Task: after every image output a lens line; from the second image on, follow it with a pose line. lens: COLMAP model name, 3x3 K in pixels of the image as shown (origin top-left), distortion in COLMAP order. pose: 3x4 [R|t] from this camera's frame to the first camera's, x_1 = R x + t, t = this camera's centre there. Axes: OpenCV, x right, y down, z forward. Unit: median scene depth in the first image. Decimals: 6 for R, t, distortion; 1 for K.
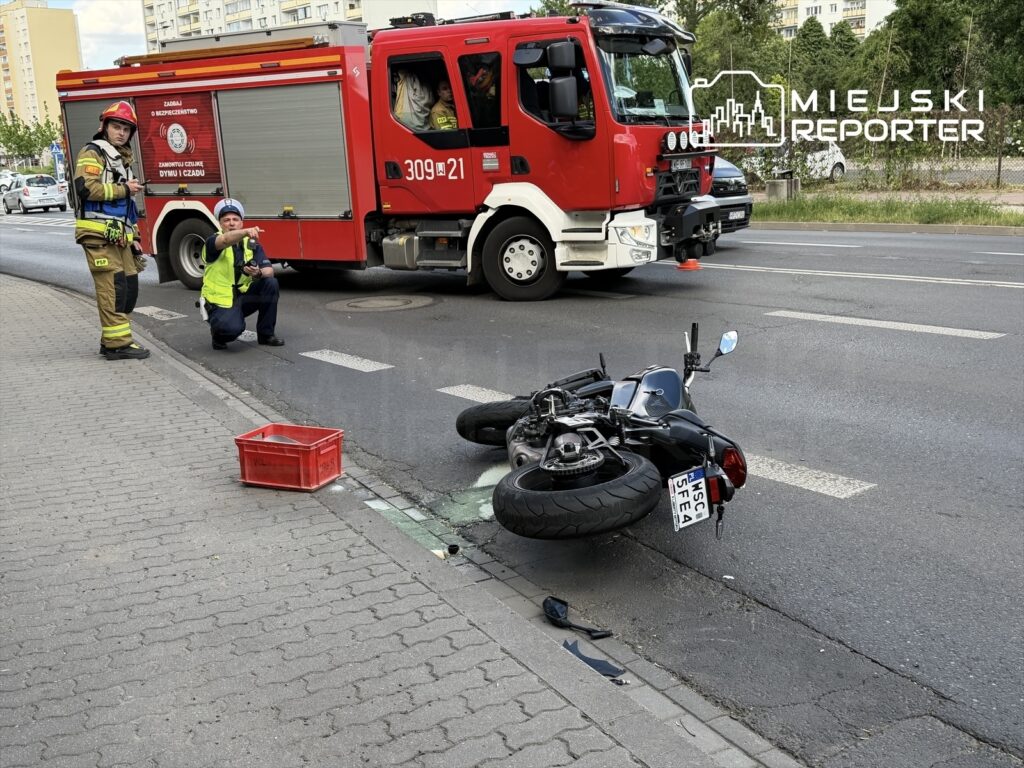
lens RADIAL K [[1047.8, 0, 512.0], [0, 1047.8, 384.0], [0, 0, 1]] dist [0.206387, -0.472092]
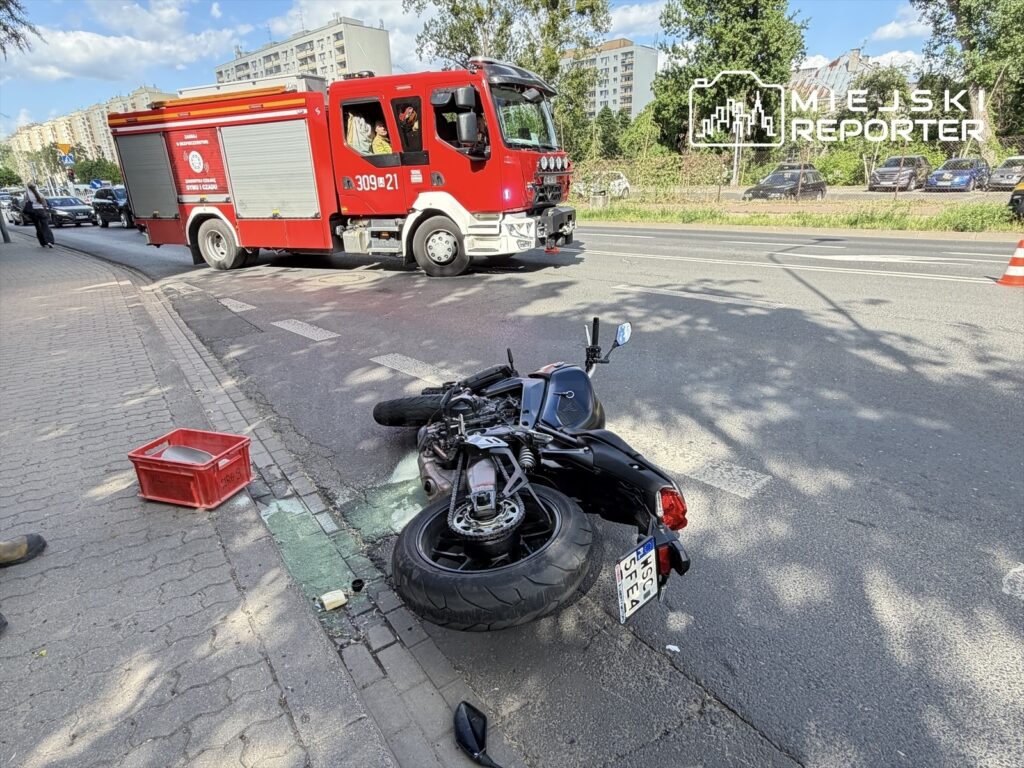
lens RADIAL K [[595.3, 0, 512.0], [0, 595.3, 384.0], [0, 0, 1]] dist [0.000278, 0.000157]
pose [[0.993212, -0.030621, 0.112216, 0.008838], [0.017509, 0.993093, 0.116020, -0.026762], [-0.114994, -0.113268, 0.986887, 0.176024]]
